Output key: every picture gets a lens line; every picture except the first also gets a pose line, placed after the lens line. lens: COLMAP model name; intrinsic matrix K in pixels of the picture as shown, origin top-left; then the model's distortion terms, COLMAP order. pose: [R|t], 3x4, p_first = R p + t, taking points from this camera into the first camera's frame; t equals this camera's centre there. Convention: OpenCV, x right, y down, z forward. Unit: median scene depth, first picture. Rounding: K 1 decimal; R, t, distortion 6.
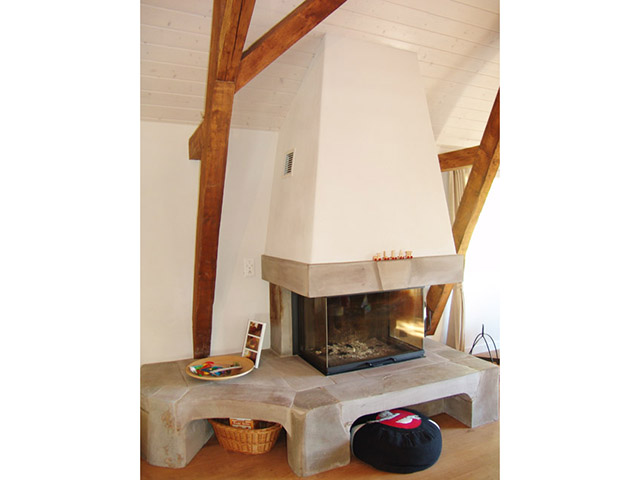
lens RADIAL K [[556.1, 0, 319.8], [0, 556.1, 245.6], [0, 0, 1]] dist [-0.149213, 0.074479]
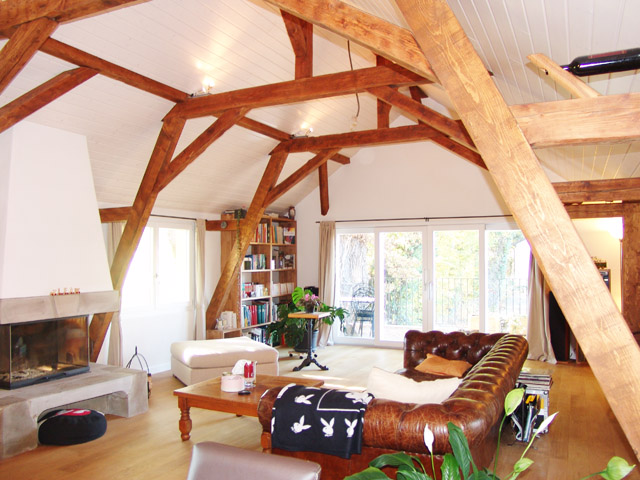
lens RADIAL K [[556.1, 0, 320.2], [0, 556.1, 241.8], [0, 0, 1]] dist [-0.149213, 0.074479]
pose [[0.823780, 0.020601, 0.566535, -0.100577], [0.025076, 0.997037, -0.072716, 0.008825], [-0.566354, 0.074109, 0.820823, -0.422032]]
